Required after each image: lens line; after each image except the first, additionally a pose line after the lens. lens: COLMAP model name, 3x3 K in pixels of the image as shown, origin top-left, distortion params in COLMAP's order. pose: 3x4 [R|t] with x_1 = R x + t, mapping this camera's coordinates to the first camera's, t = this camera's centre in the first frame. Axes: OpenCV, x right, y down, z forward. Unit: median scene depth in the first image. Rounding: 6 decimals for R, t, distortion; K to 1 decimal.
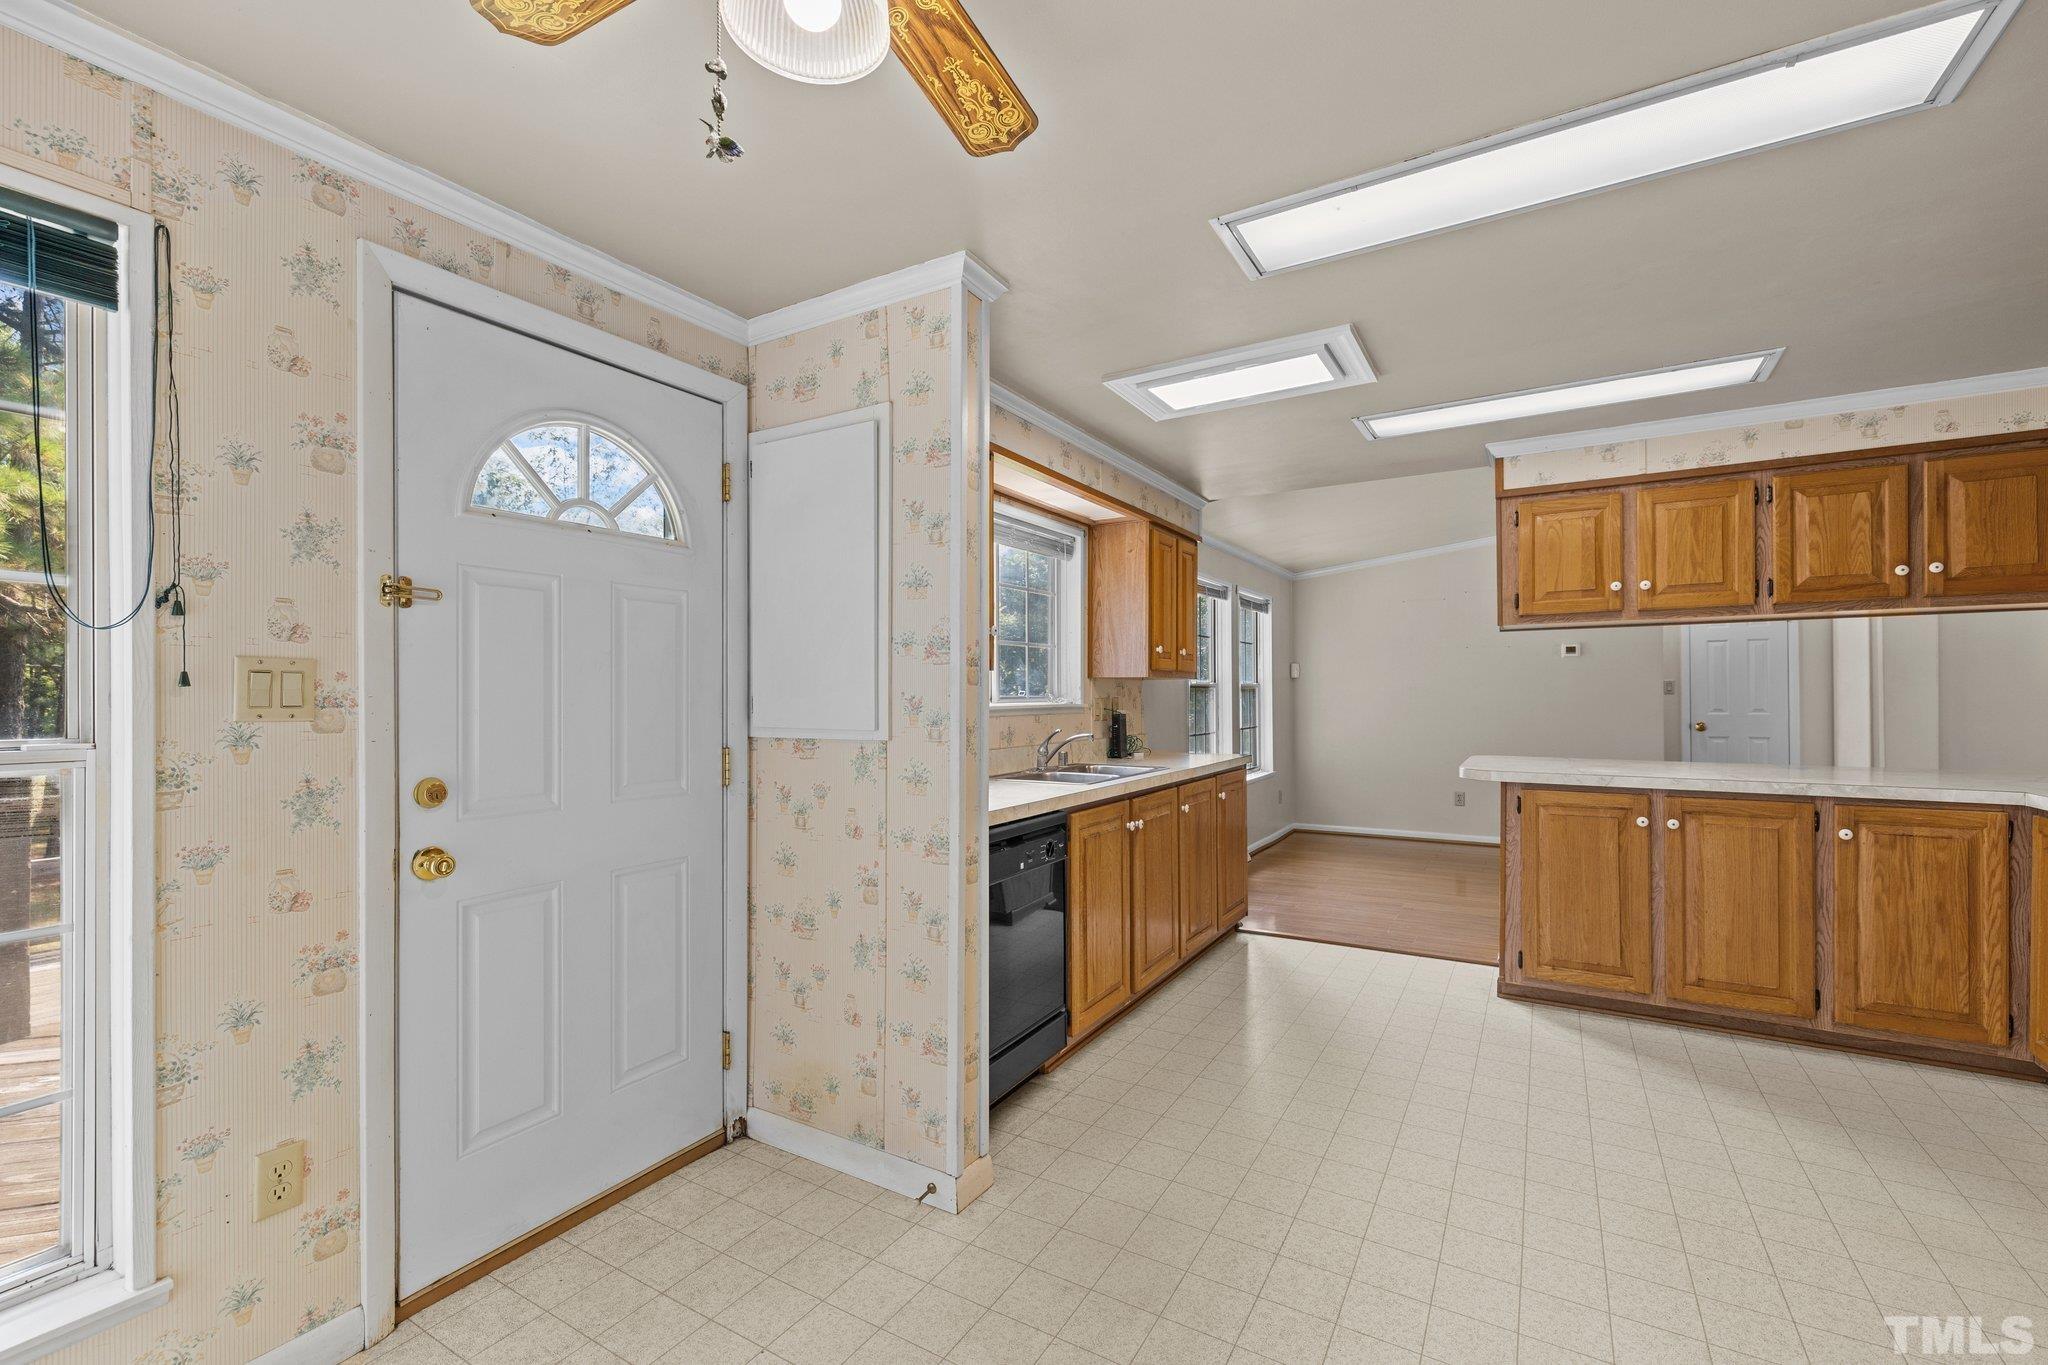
lens RADIAL K [[860.1, 0, 1018.2], [0, 860.1, 689.1], [0, 0, 1]] dist [-0.002497, 0.001181]
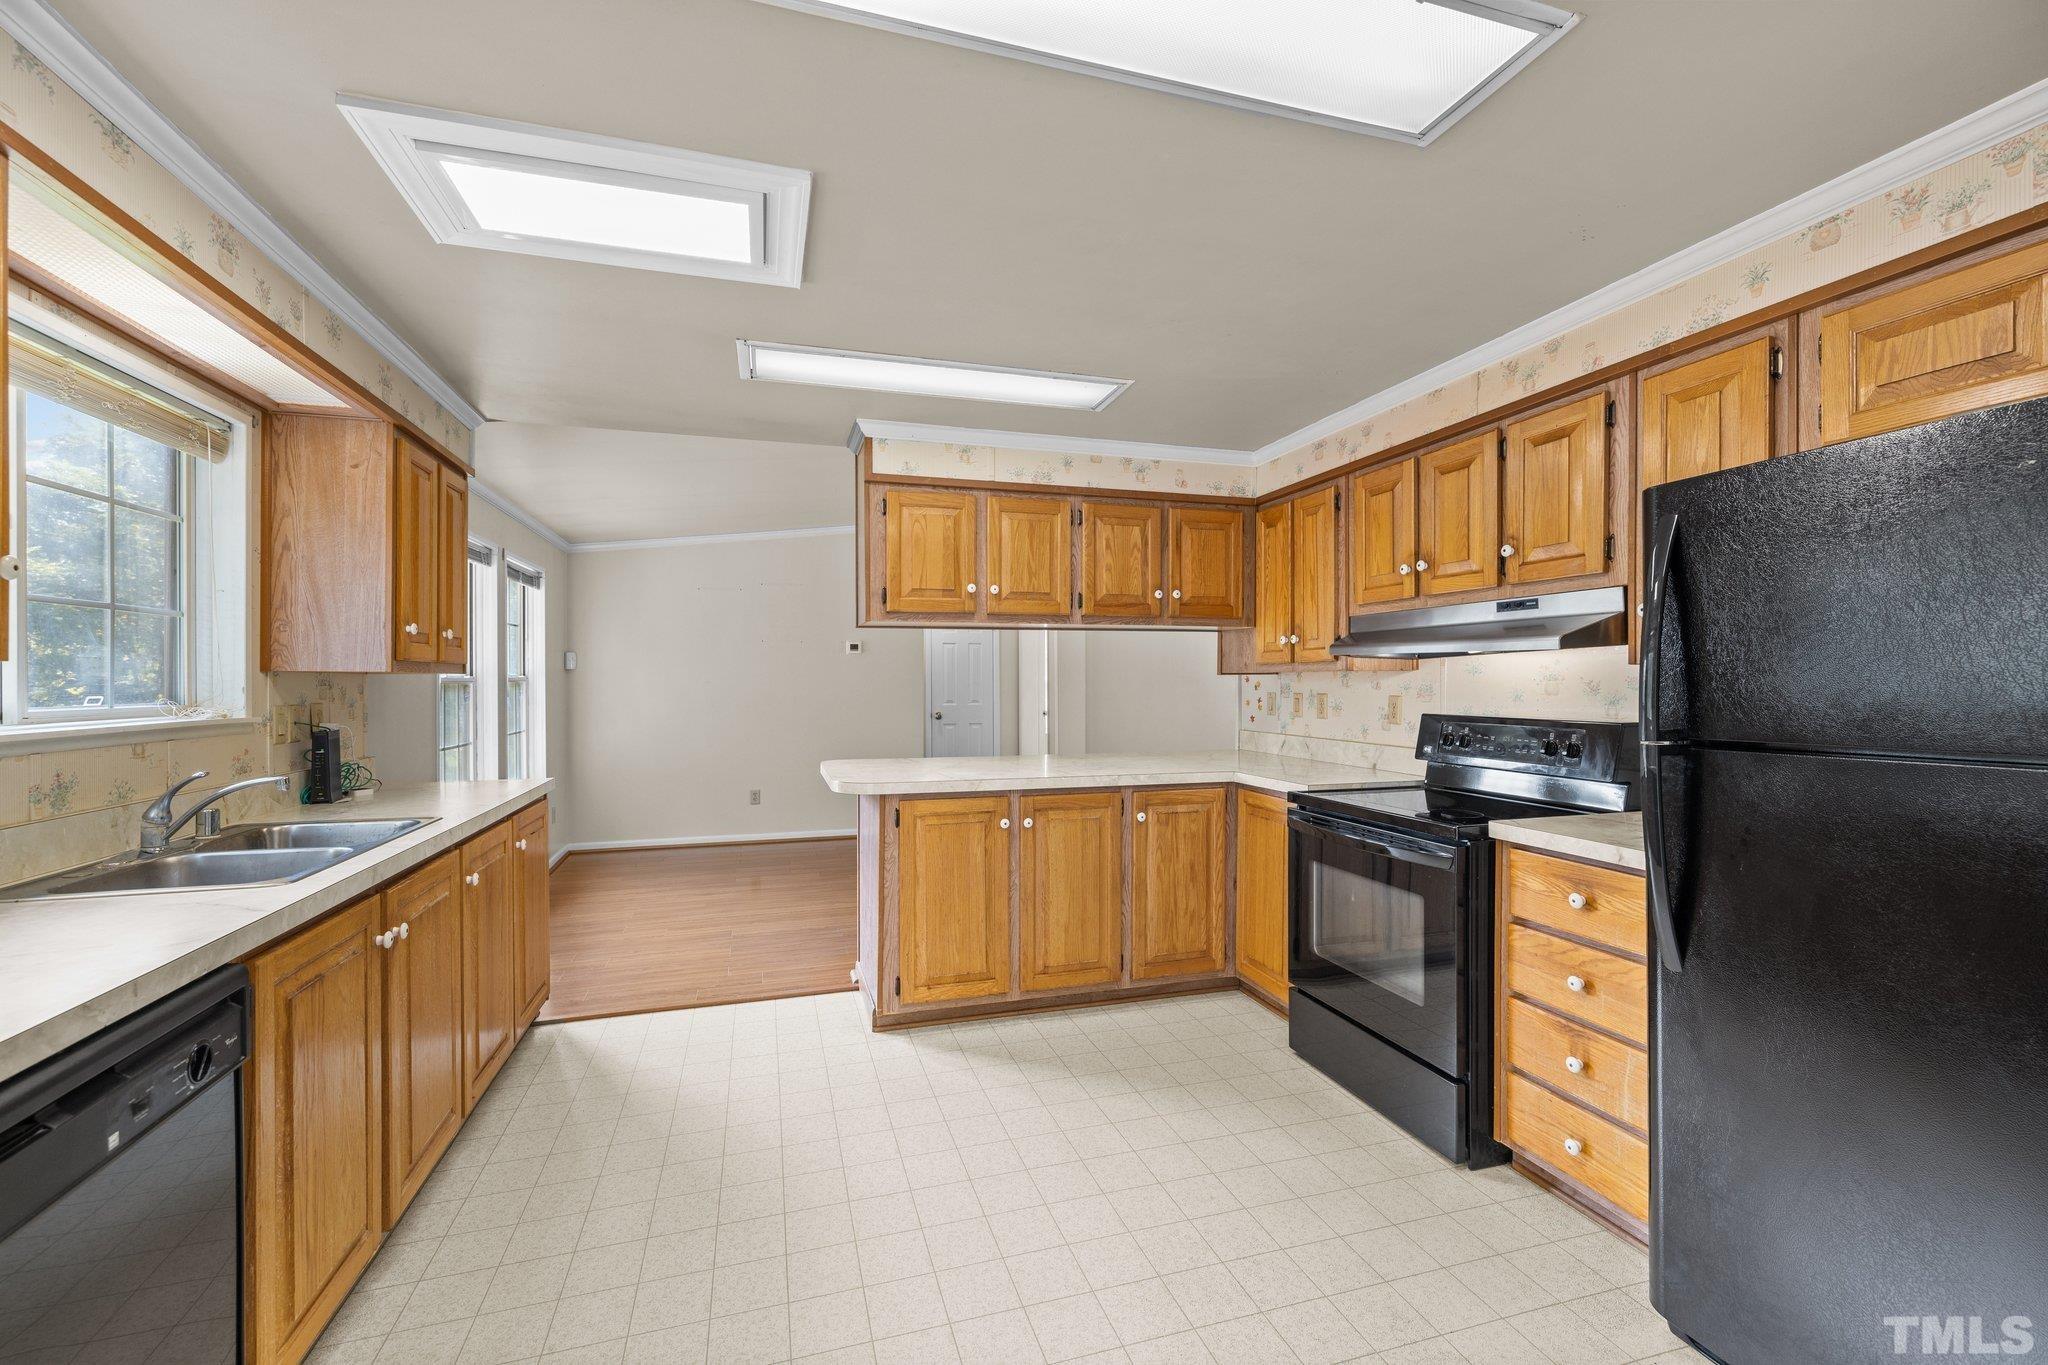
lens RADIAL K [[860.1, 0, 1028.7], [0, 860.1, 684.0], [0, 0, 1]] dist [-0.002497, 0.001181]
pose [[0.666159, 0.000780, 0.745809, -0.008460], [-0.006192, 0.999971, 0.004485, -0.014713], [-0.745784, -0.007606, 0.666144, 0.316434]]
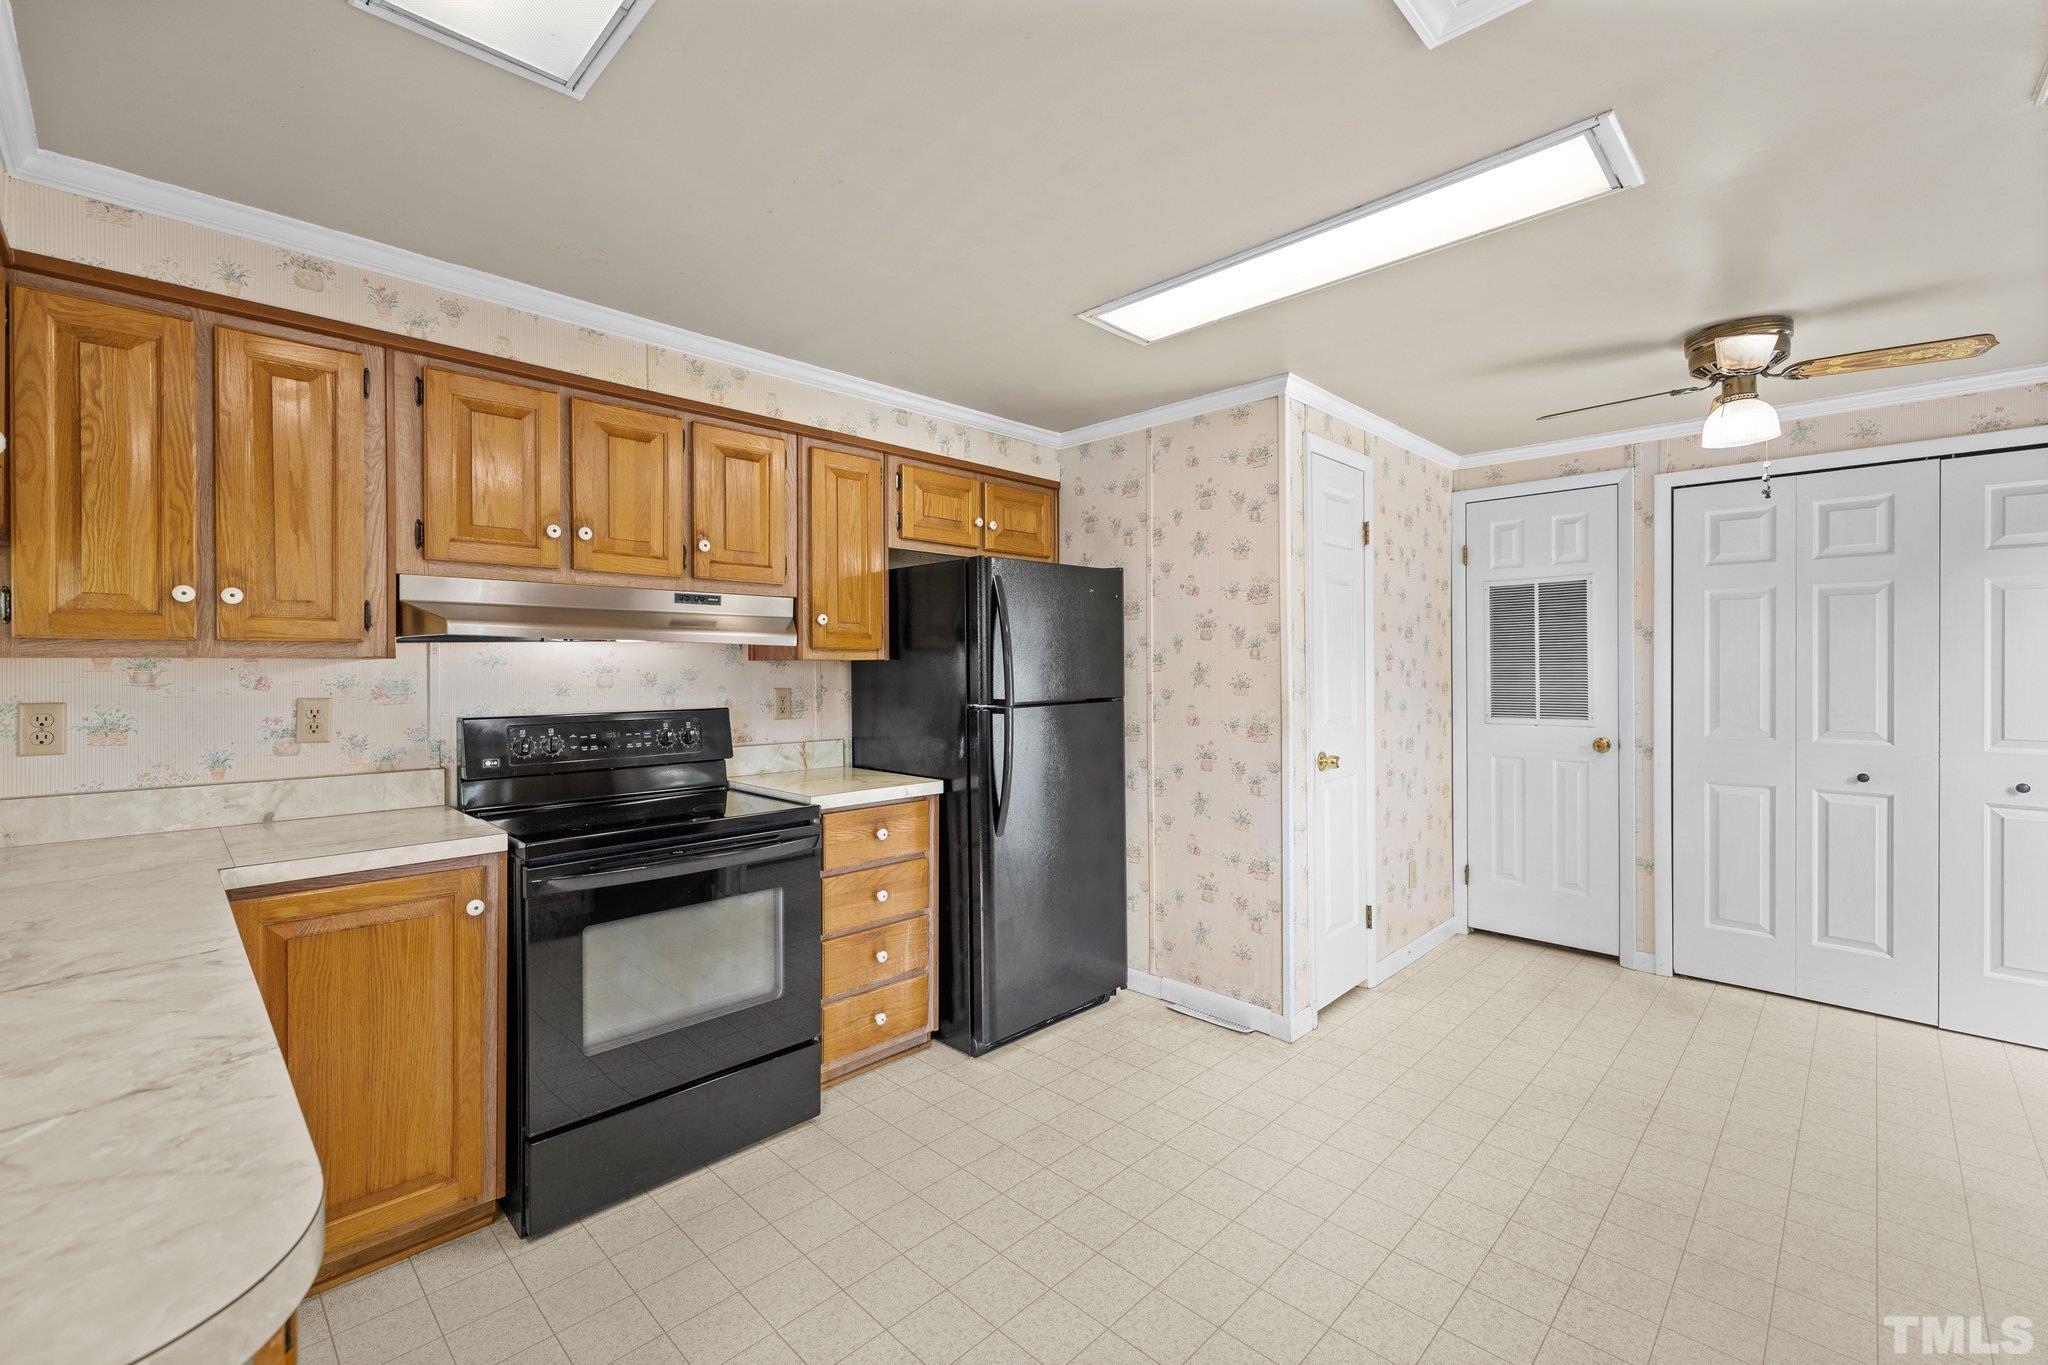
lens RADIAL K [[860.1, 0, 1021.3], [0, 860.1, 666.2], [0, 0, 1]] dist [-0.002497, 0.001181]
pose [[-0.972128, 0.008185, 0.234310, 0.400481], [0.006433, 0.999945, -0.008242, -0.013926], [-0.234364, -0.006505, -0.972127, 1.252494]]
